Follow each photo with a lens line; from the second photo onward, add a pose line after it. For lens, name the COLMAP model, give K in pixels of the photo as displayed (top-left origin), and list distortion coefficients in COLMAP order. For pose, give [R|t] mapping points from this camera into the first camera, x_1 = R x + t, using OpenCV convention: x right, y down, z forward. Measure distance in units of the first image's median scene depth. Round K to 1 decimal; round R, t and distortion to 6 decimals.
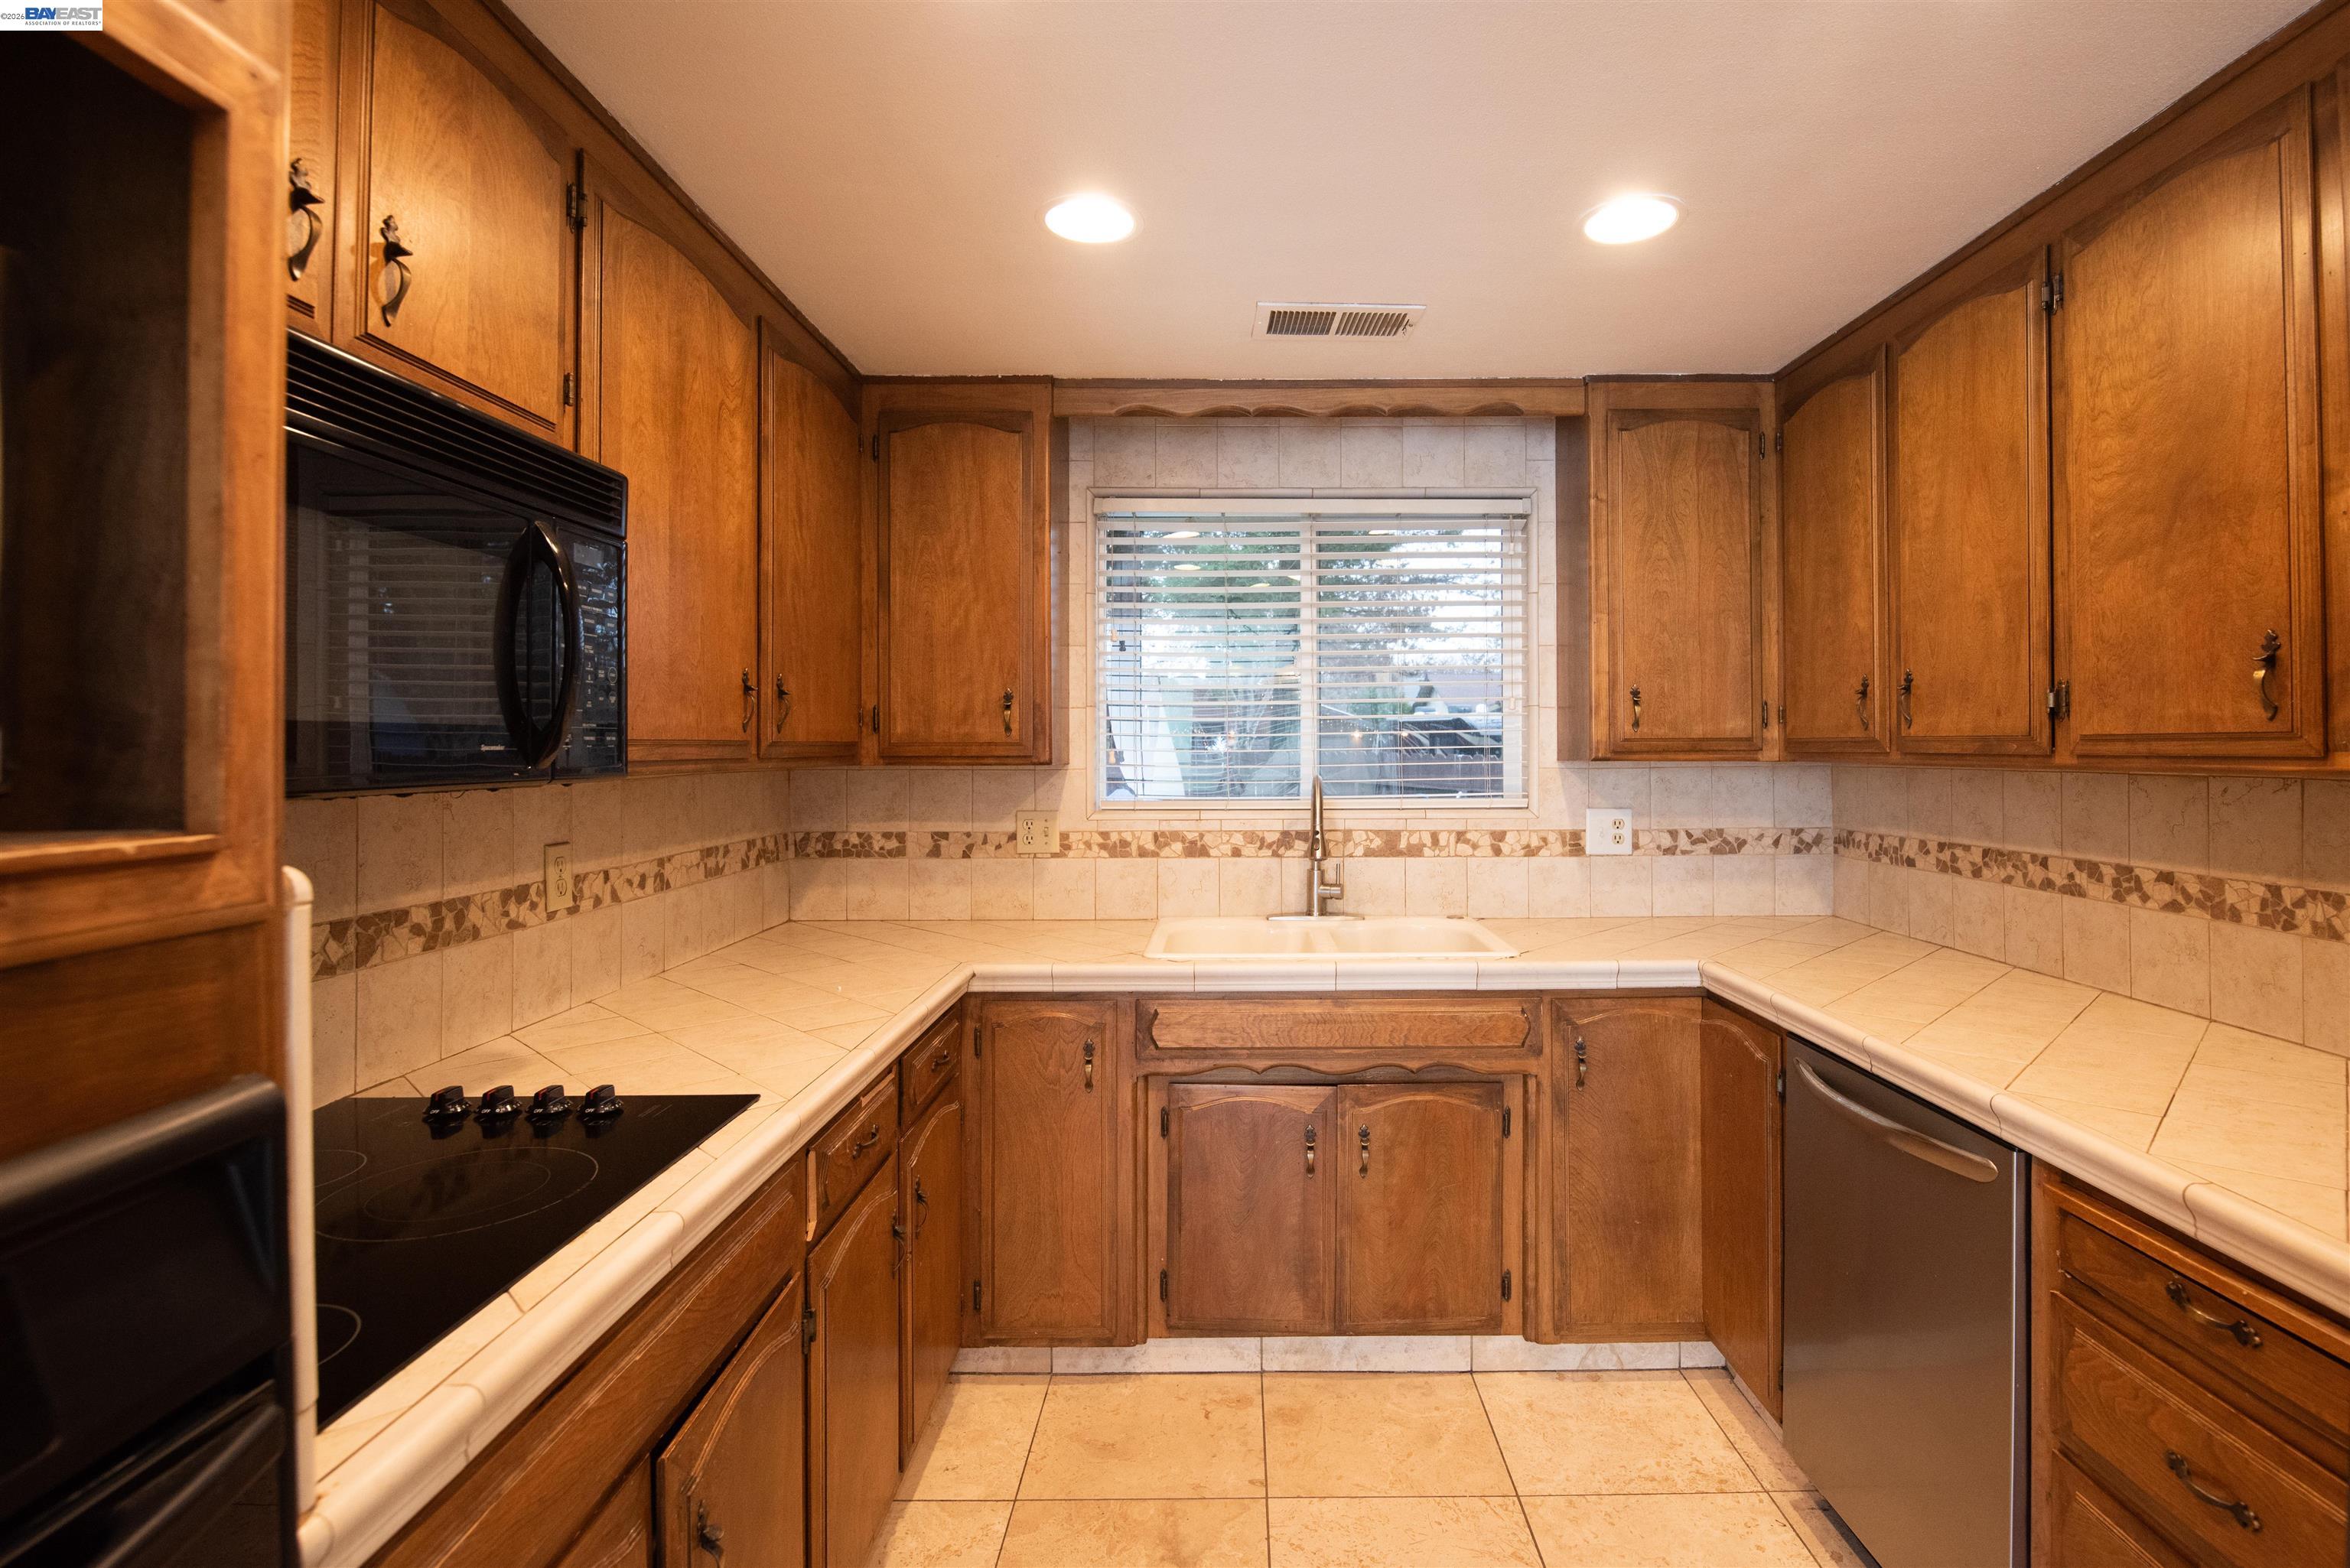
lens RADIAL K [[1121.3, 0, 1249.2], [0, 1121.3, 740.6], [0, 0, 1]] dist [0.000024, -0.010702]
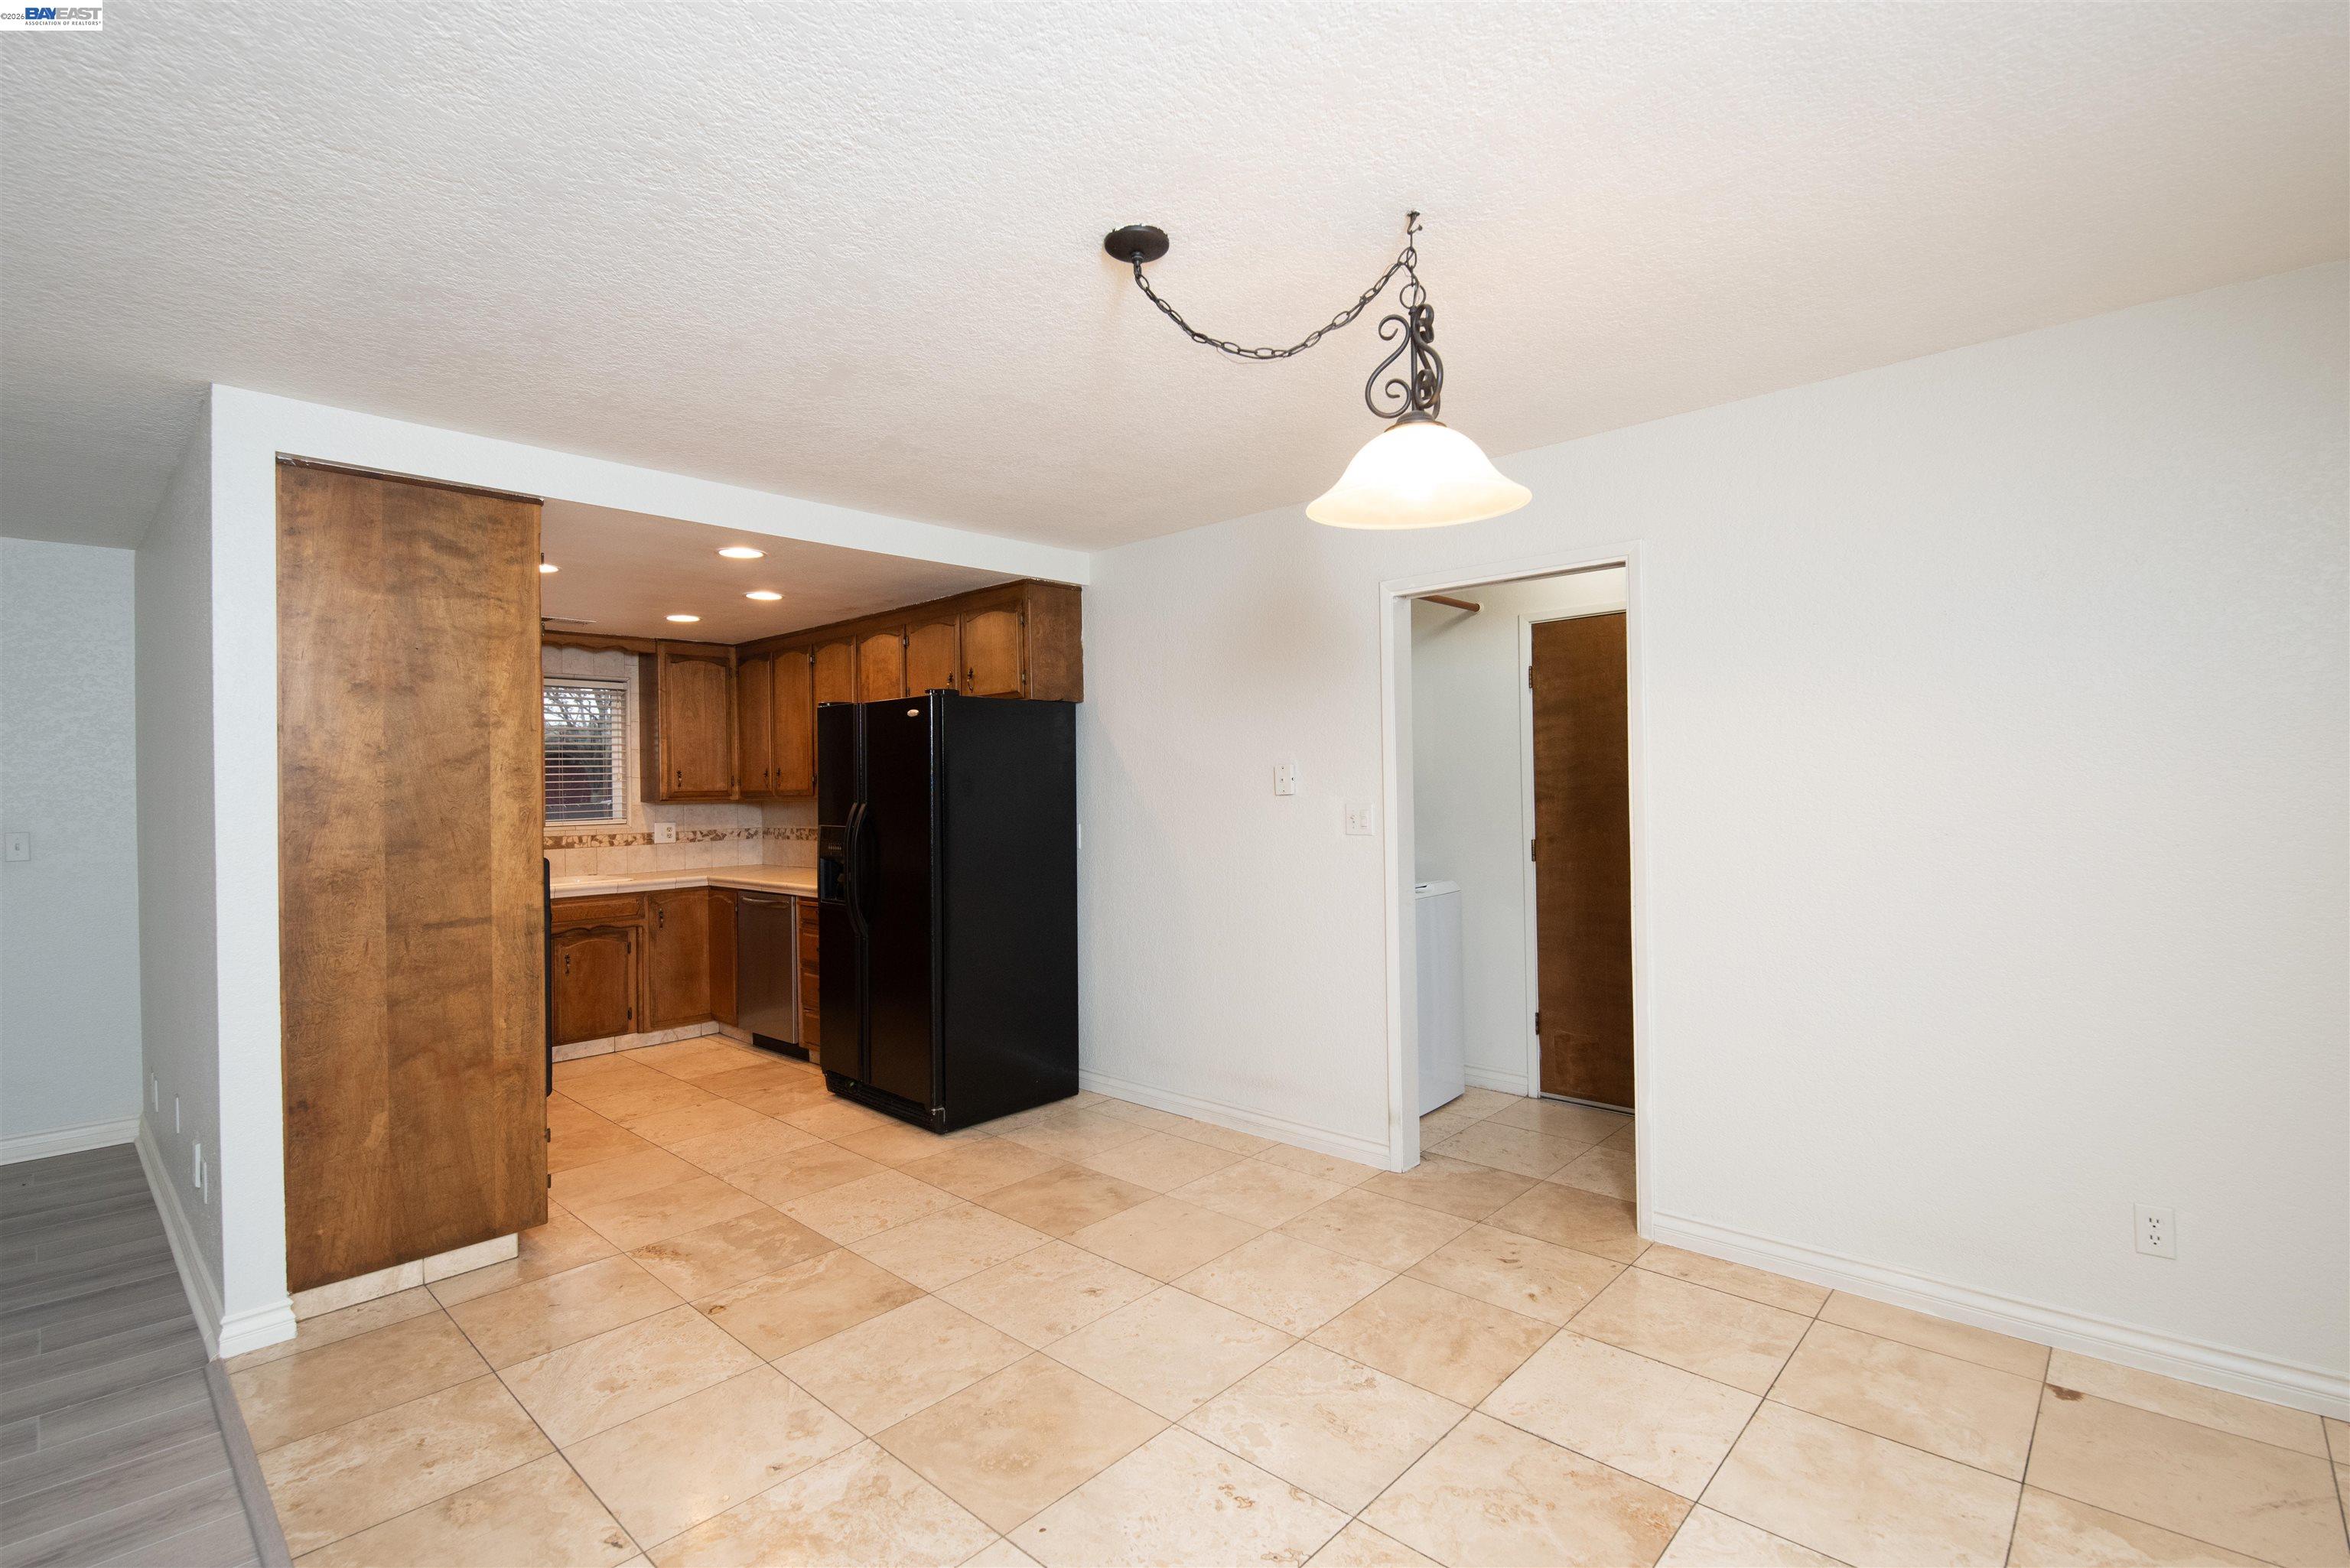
lens RADIAL K [[1065.3, 0, 1174.4], [0, 1065.3, 775.3], [0, 0, 1]] dist [0.003578, -0.008404]
pose [[0.689407, -0.001004, 0.724373, -0.645966], [0.010702, 0.999904, -0.008800, -0.005469], [-0.724295, 0.013819, 0.689352, -1.501612]]
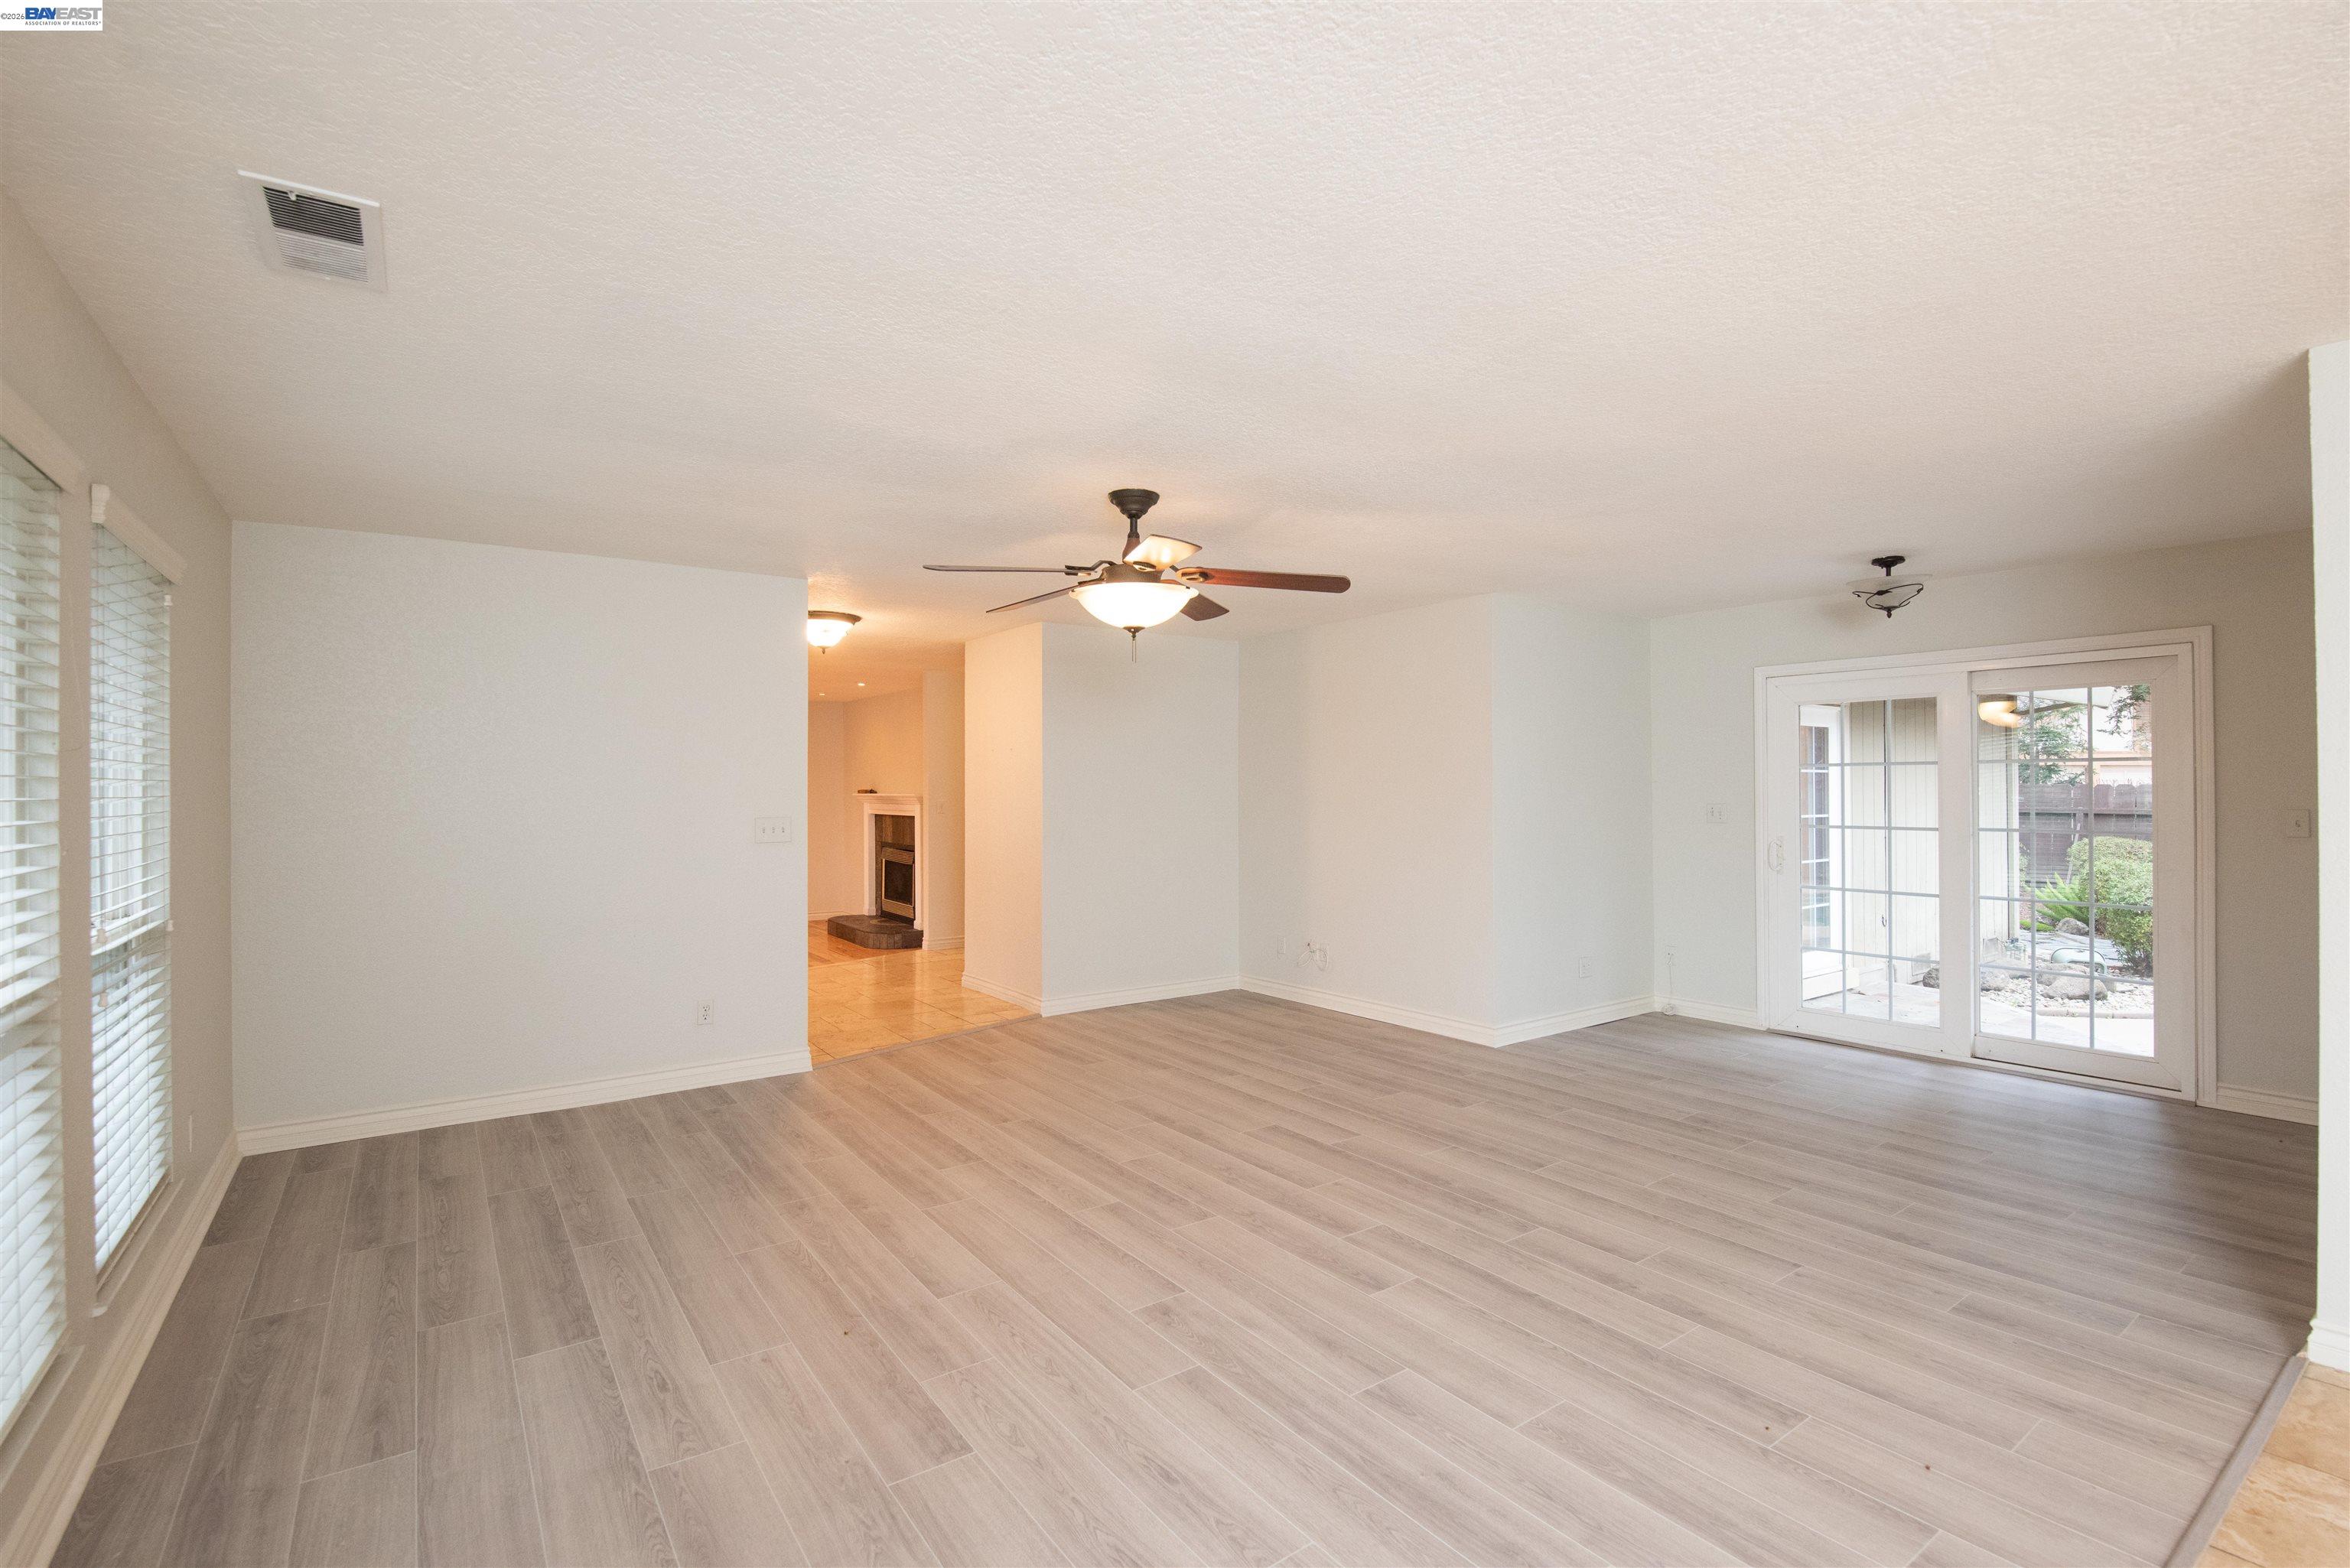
lens RADIAL K [[1050.5, 0, 1163.2], [0, 1050.5, 789.4], [0, 0, 1]] dist [-0.001582, -0.008077]
pose [[0.566822, 0.001154, -0.823840, -0.343047], [0.008521, 0.999937, 0.007263, -0.010994], [0.823796, -0.011137, 0.566776, -1.545496]]
